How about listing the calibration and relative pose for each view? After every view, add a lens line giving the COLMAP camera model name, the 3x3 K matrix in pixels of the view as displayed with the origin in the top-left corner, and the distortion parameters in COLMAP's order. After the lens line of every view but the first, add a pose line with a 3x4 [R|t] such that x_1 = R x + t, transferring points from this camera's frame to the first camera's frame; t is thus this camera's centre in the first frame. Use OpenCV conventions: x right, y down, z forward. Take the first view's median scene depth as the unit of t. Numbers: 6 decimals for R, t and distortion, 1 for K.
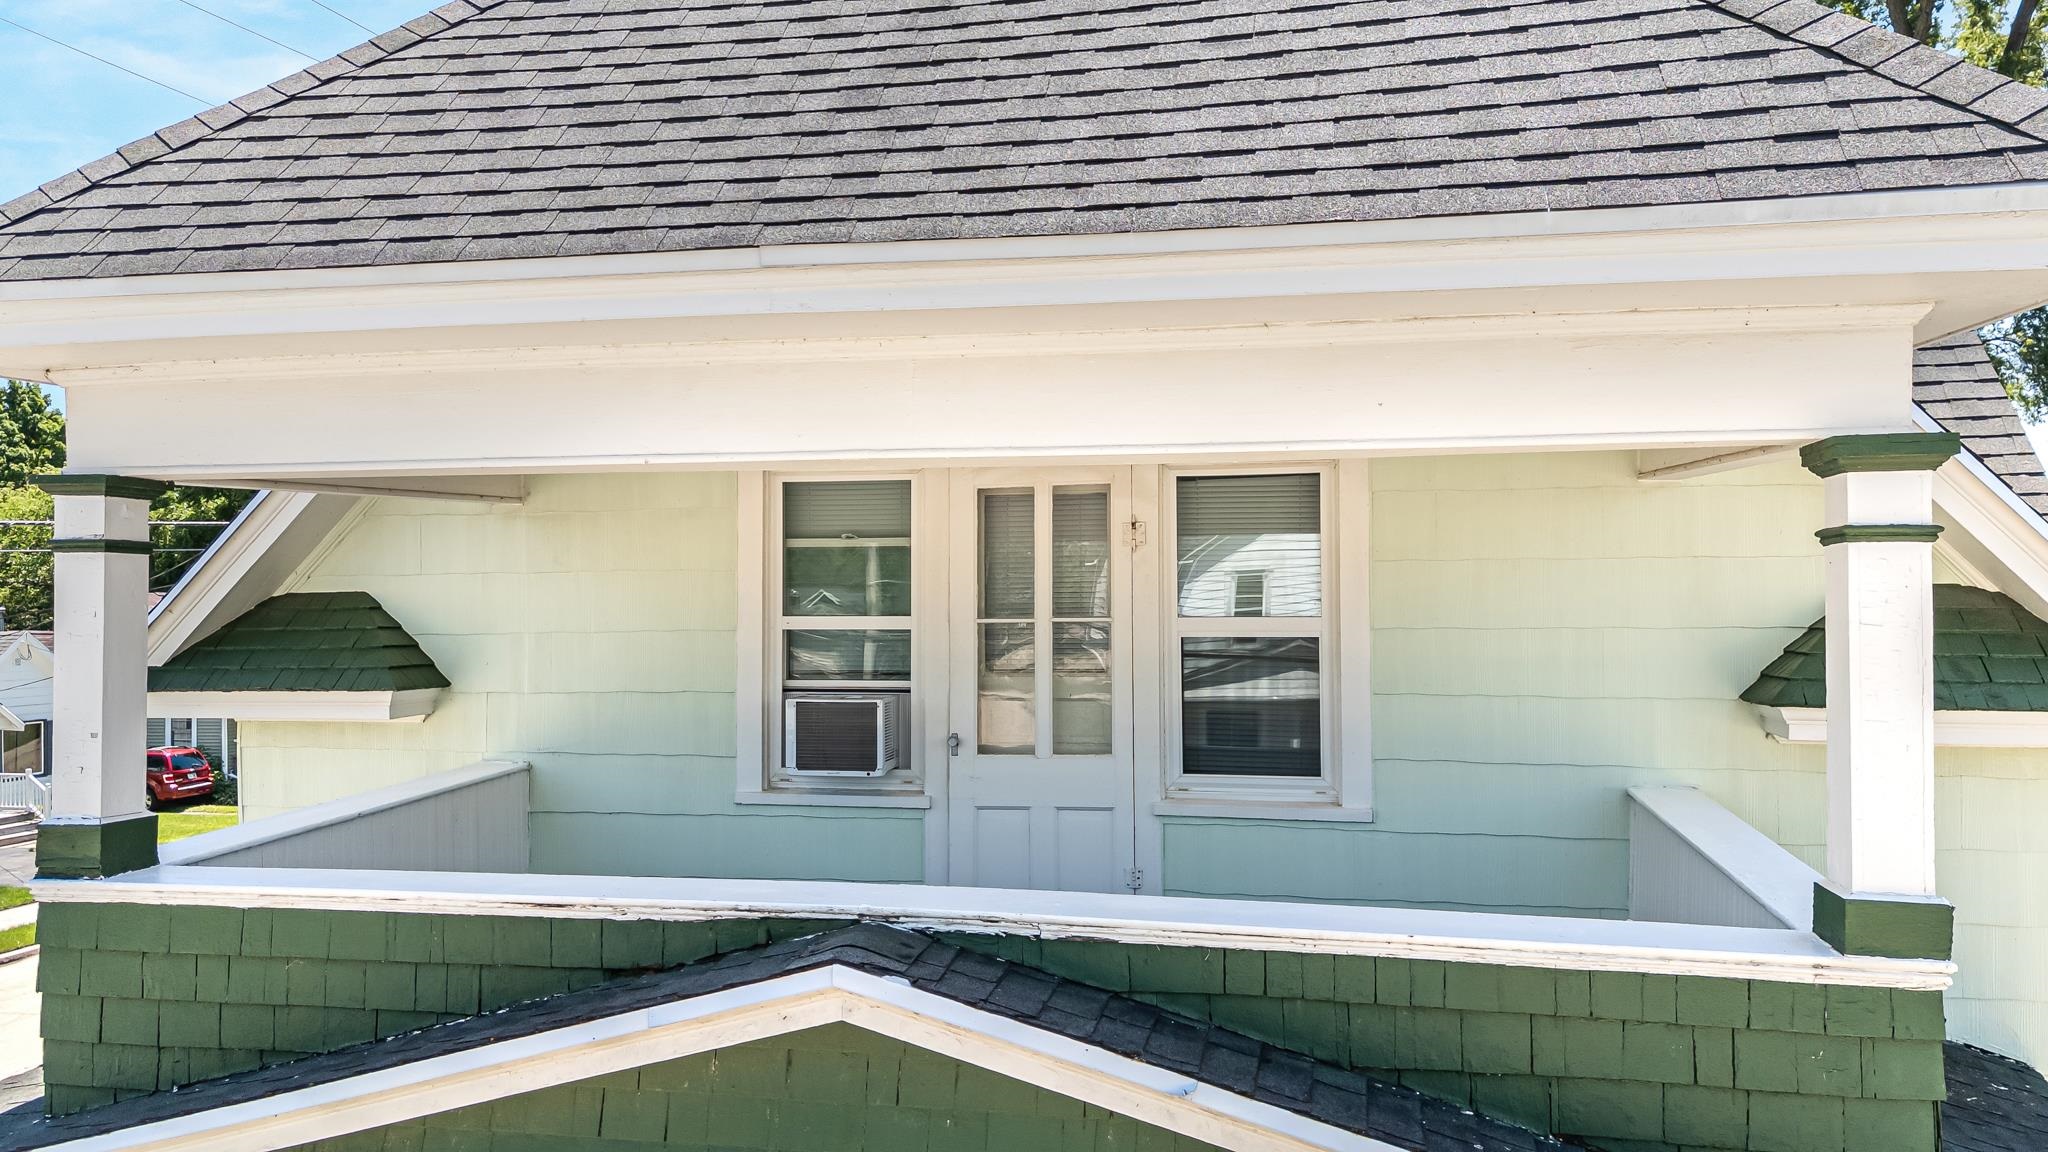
lens RADIAL K [[1511.9, 0, 1015.9], [0, 1511.9, 578.2], [0, 0, 1]] dist [0.043040, -0.029292]
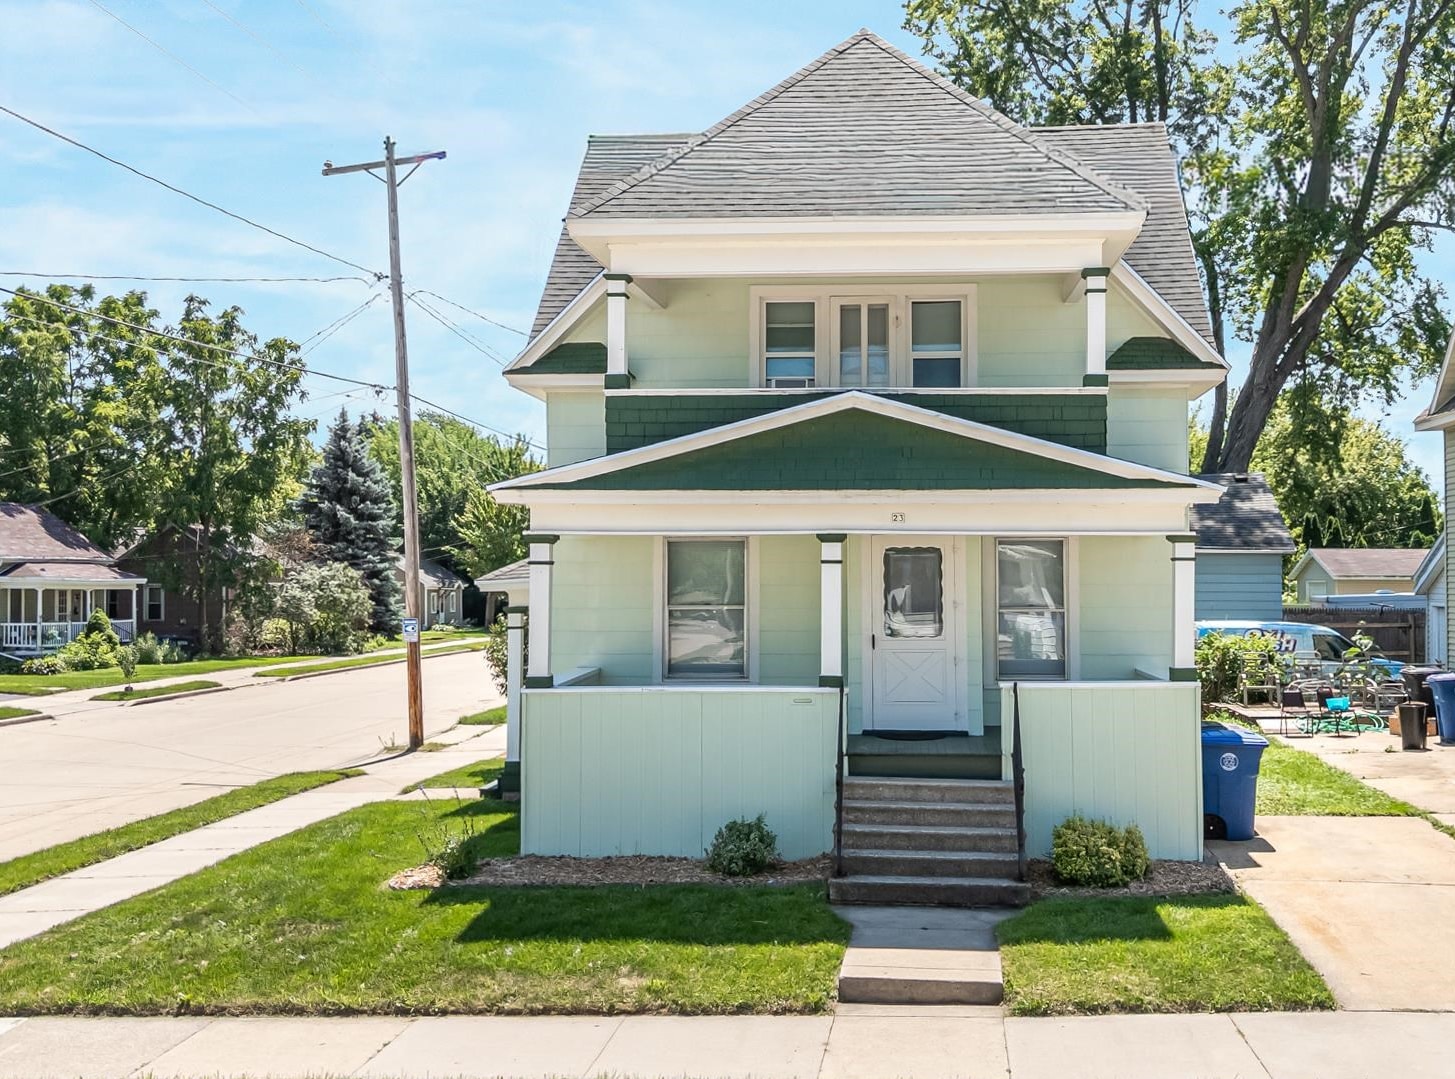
lens RADIAL K [[1527.5, 0, 812.2], [0, 1527.5, 531.8], [0, 0, 1]] dist [0.033068, 0.000000]
pose [[0.991393, 0.009631, 0.130562, -0.420258], [-0.007102, 0.999778, -0.019824, 0.395974], [-0.130724, 0.018726, 0.991242, -1.693833]]
